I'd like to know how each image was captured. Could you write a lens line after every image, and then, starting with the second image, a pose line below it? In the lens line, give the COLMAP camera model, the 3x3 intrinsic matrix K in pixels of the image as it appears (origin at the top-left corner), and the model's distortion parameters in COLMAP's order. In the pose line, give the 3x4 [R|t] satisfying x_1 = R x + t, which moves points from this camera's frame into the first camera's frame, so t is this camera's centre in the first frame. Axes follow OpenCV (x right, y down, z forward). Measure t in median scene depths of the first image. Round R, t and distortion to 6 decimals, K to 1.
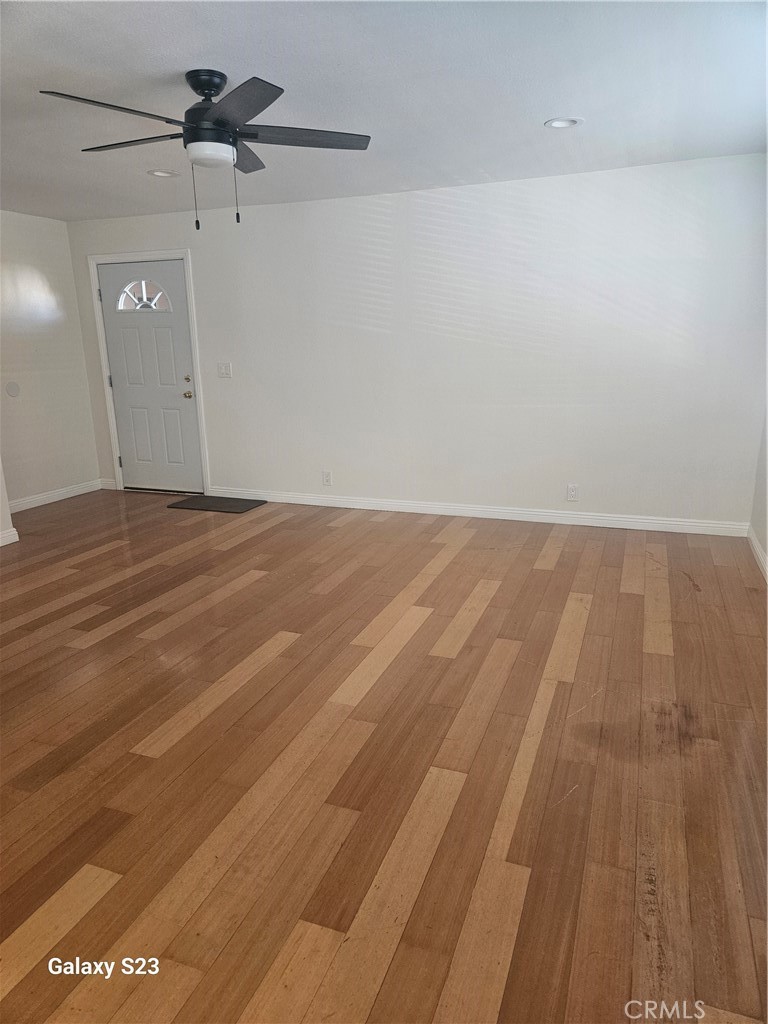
lens RADIAL K [[685.6, 0, 375.6], [0, 685.6, 523.0], [0, 0, 1]] dist [0.085104, -0.069932]
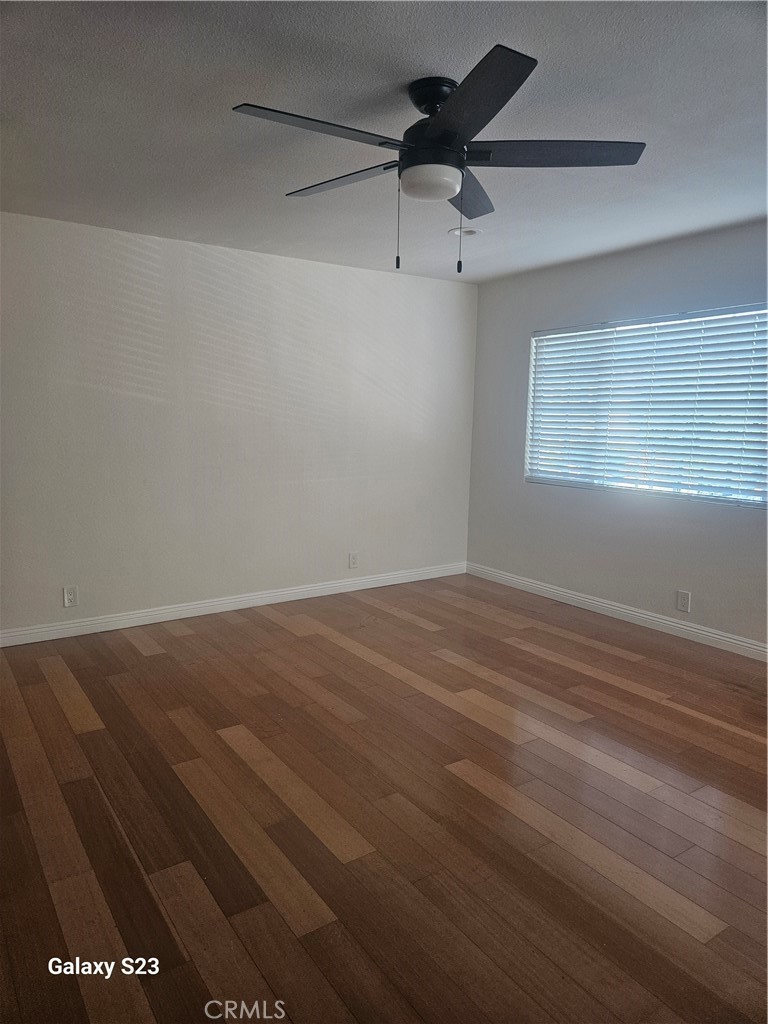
lens RADIAL K [[685.6, 0, 375.6], [0, 685.6, 523.0], [0, 0, 1]] dist [0.085104, -0.069932]
pose [[0.565635, -0.104754, 0.817975, -0.775905], [0.188037, 0.982153, -0.004249, -0.127303], [-0.802932, 0.156213, 0.575238, 0.529945]]
